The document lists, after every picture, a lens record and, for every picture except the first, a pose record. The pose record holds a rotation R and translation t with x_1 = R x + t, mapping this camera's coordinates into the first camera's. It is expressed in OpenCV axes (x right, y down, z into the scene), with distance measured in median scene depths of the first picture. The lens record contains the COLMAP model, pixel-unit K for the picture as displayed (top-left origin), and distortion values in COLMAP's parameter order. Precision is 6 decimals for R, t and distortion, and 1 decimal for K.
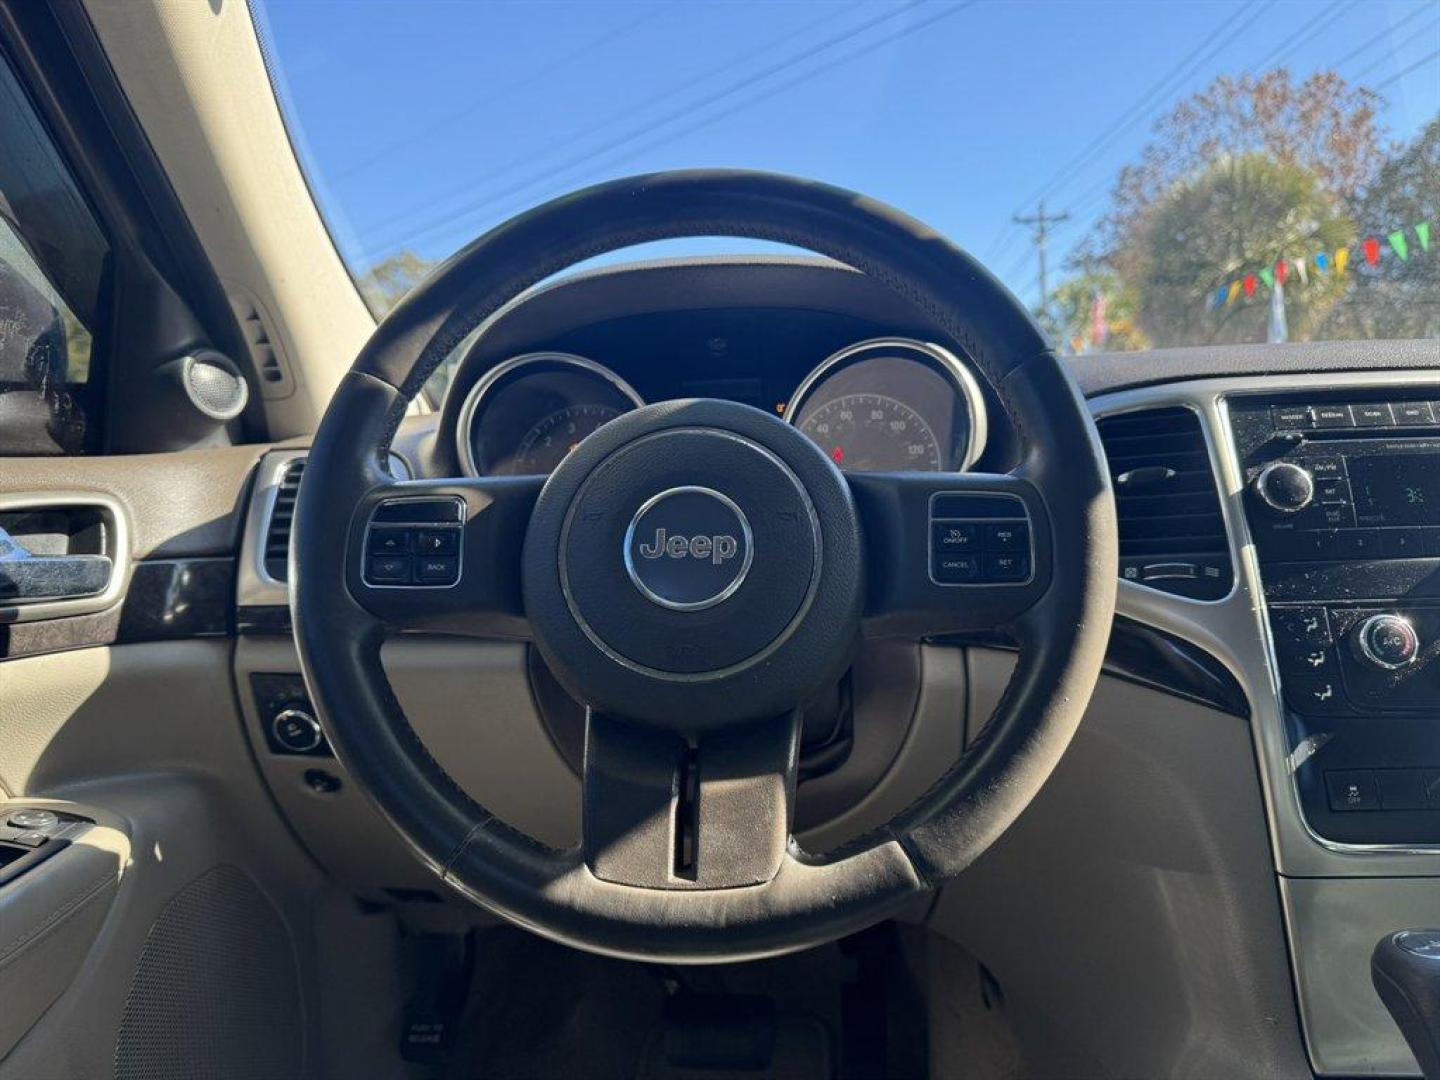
lens RADIAL K [[1031.3, 0, 709.3], [0, 1031.3, 548.6], [0, 0, 1]] dist [0.046893, -0.060033]
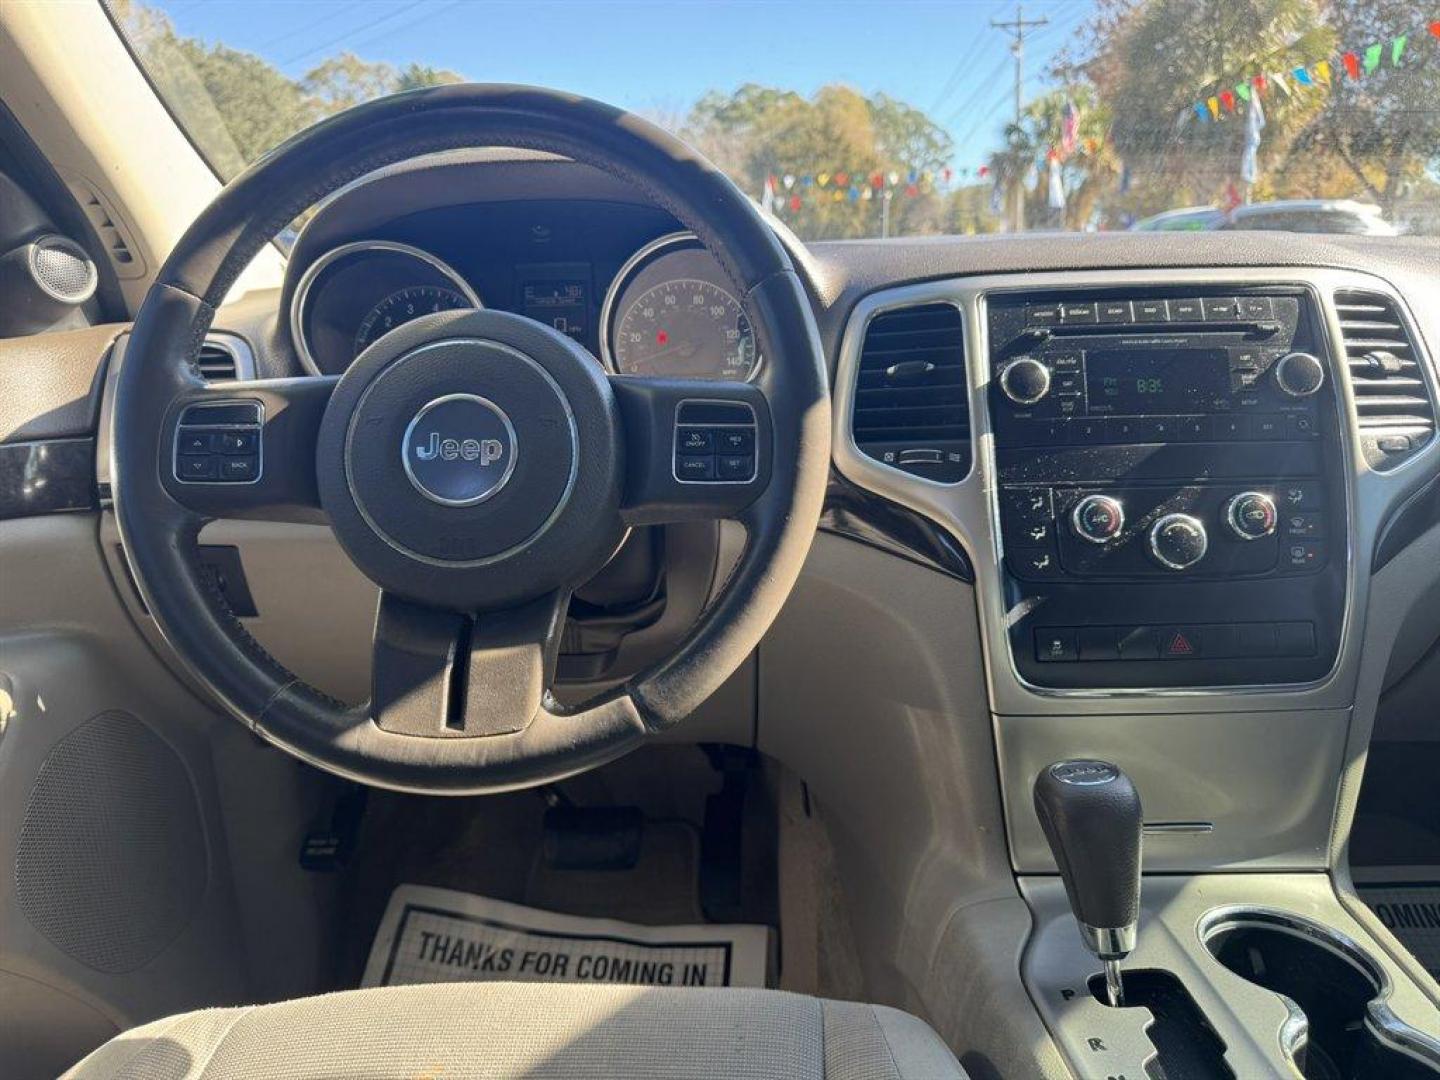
lens RADIAL K [[1031.3, 0, 709.3], [0, 1031.3, 548.6], [0, 0, 1]] dist [0.046893, -0.060033]
pose [[0.999506, -0.006507, 0.030733, 0.175848], [0.001360, 0.986358, 0.164608, -0.065060], [-0.031385, -0.164485, 0.985880, -0.124147]]
